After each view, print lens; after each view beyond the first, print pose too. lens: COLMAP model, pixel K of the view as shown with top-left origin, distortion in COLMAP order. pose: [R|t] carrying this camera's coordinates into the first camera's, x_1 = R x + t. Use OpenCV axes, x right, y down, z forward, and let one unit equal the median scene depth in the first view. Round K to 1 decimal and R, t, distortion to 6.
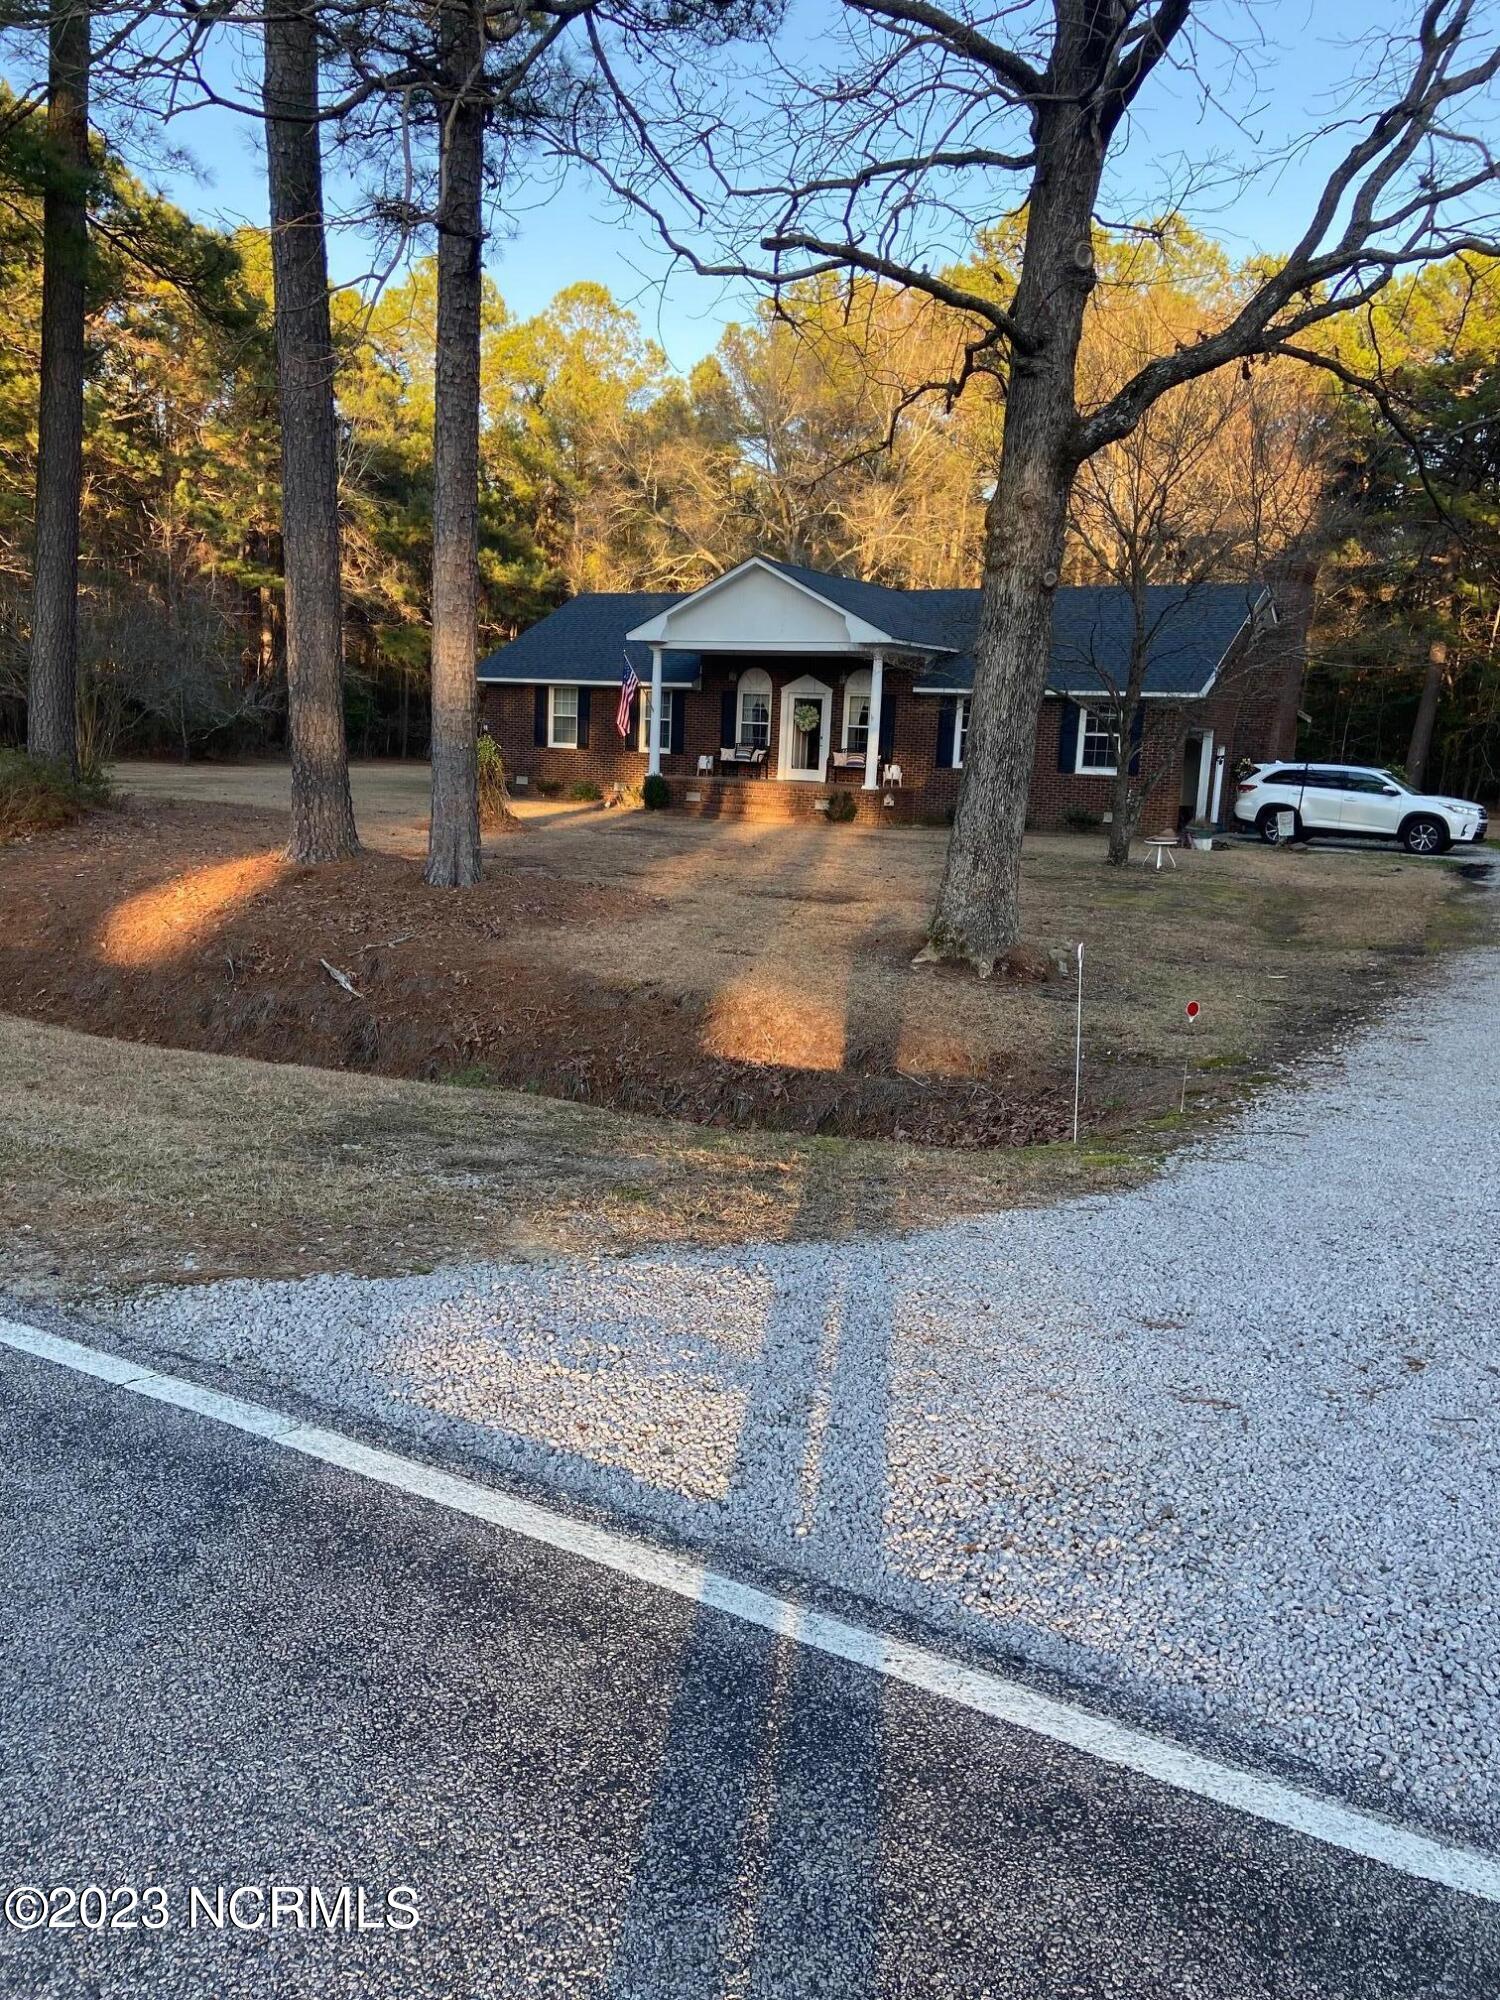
lens RADIAL K [[1537.2, 0, 709.2], [0, 1537.2, 1025.4], [0, 0, 1]] dist [0.124126, -0.158558]
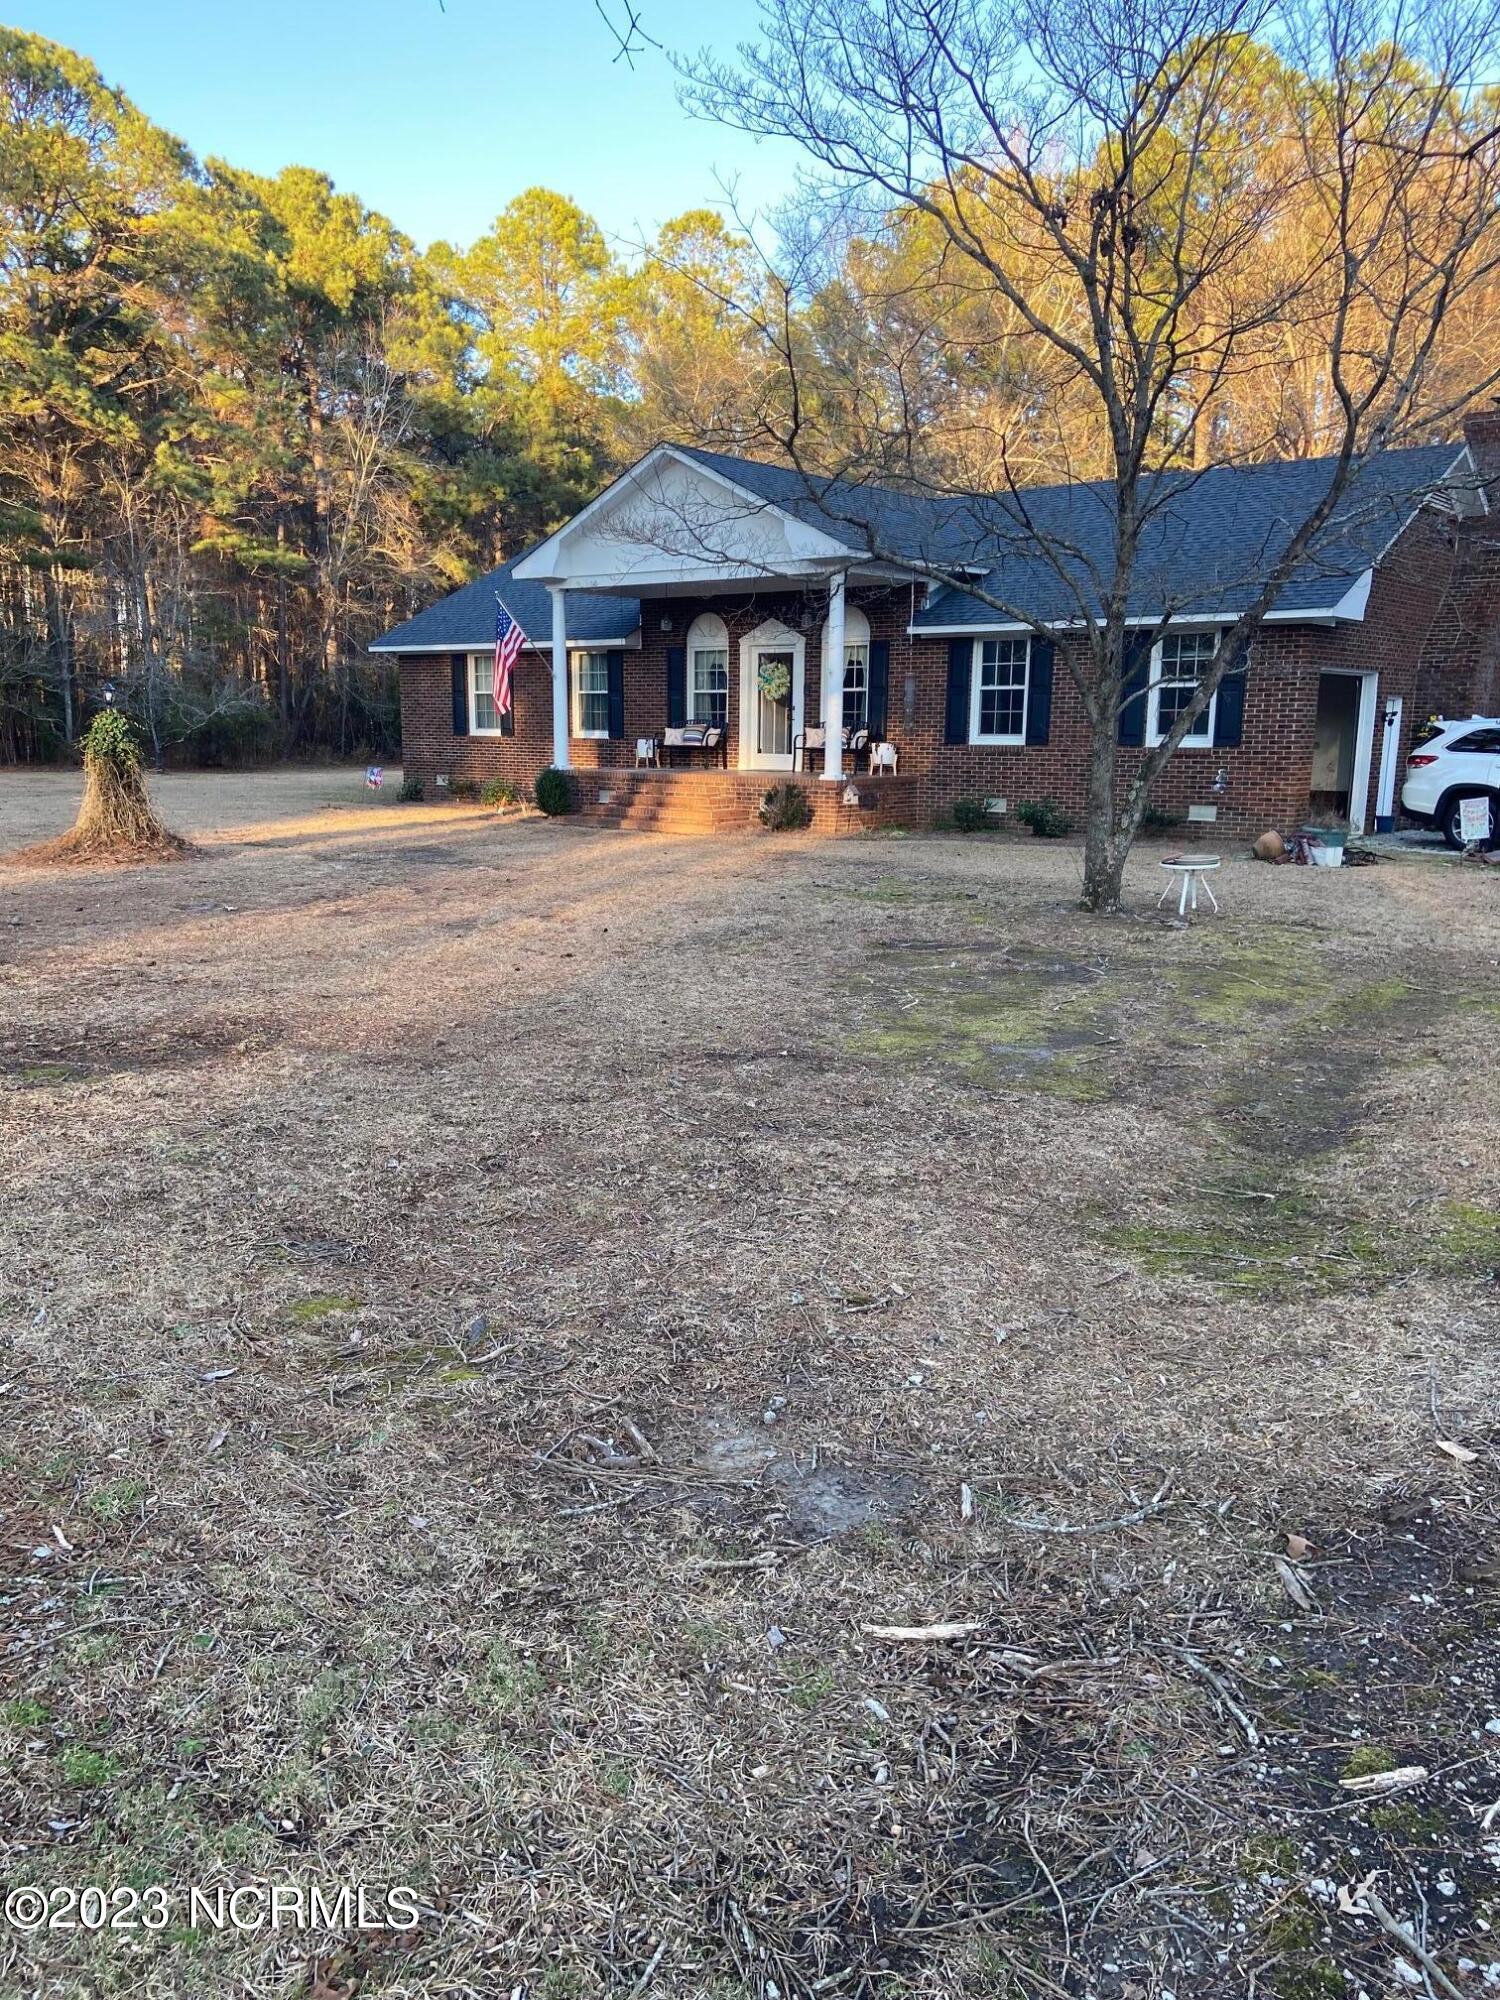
lens RADIAL K [[1537.2, 0, 709.2], [0, 1537.2, 1025.4], [0, 0, 1]] dist [0.124126, -0.158558]
pose [[0.988459, -0.003683, -0.151444, 0.137805], [0.003980, 0.999991, 0.001655, -0.042581], [0.151436, -0.002239, 0.988465, 0.295074]]
